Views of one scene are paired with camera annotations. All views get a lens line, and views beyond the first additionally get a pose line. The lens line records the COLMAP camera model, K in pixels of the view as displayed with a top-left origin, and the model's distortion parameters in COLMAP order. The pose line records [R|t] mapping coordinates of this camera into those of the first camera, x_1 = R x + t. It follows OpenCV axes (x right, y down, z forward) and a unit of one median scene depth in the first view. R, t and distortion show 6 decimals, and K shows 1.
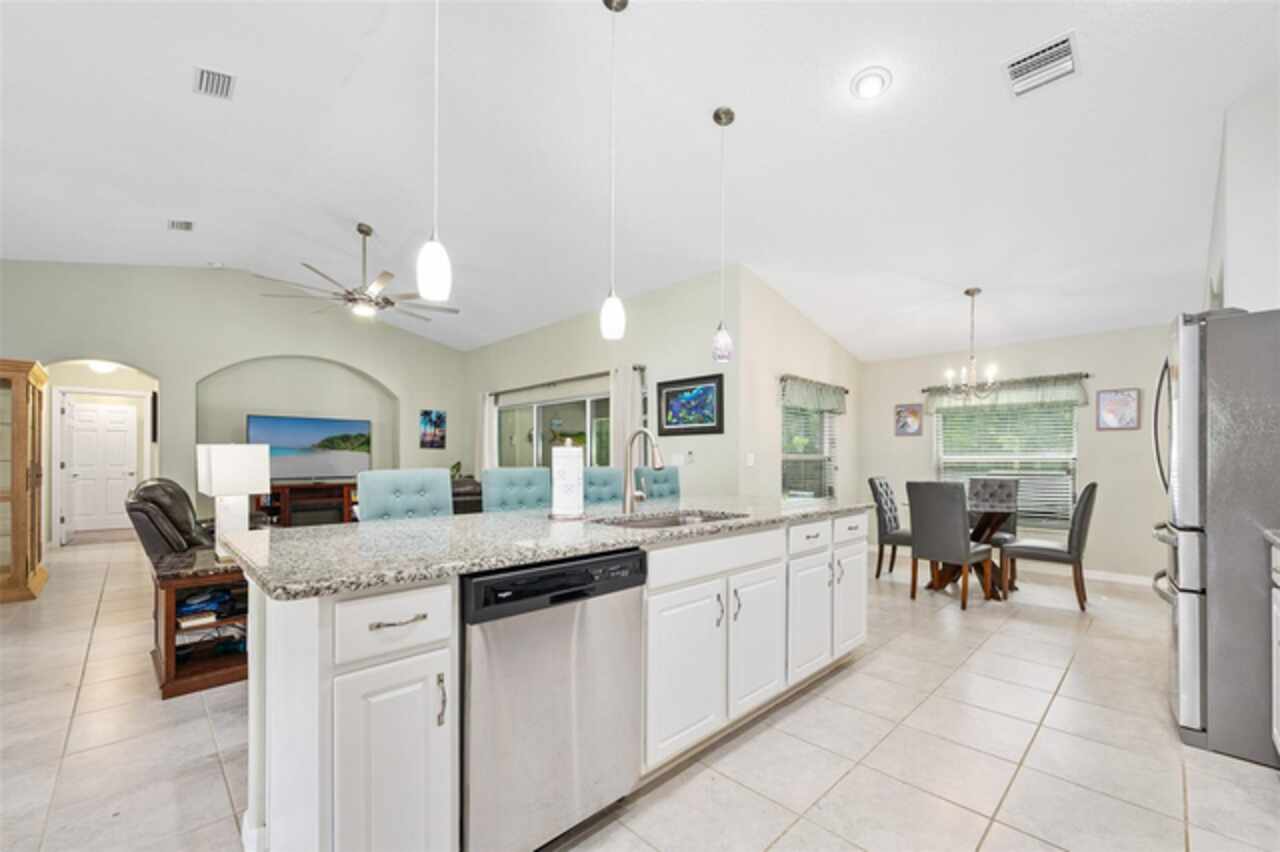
lens RADIAL K [[519.6, 0, 637.4], [0, 519.6, 459.4], [0, 0, 1]] dist [0.000429, -0.000057]
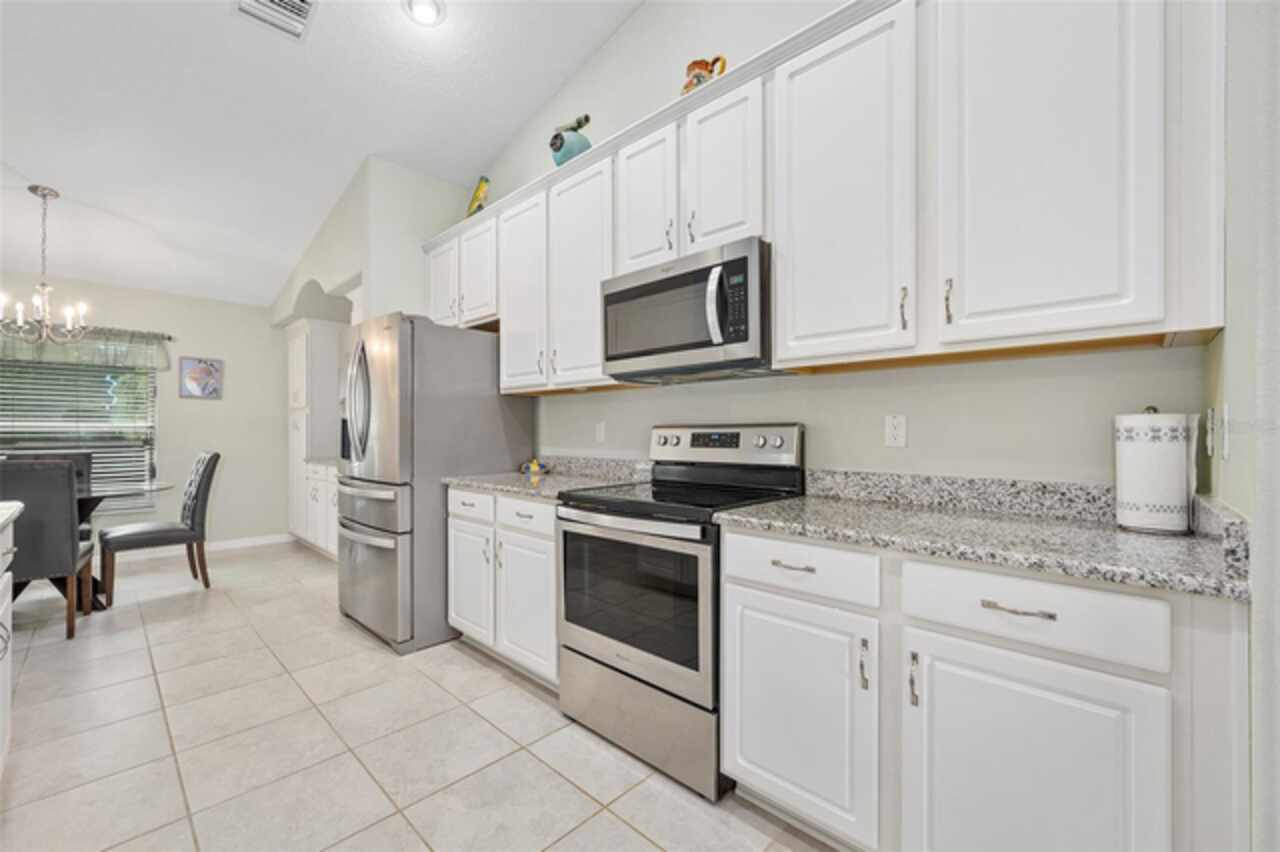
lens RADIAL K [[512.6, 0, 635.7], [0, 512.6, 428.3], [0, 0, 1]] dist [0.006798, 0.000227]
pose [[-0.034778, 0.002047, 0.999393, -0.081635], [-0.001194, 0.999997, -0.002089, 0.001160], [-0.999394, -0.001266, -0.034776, 0.190612]]
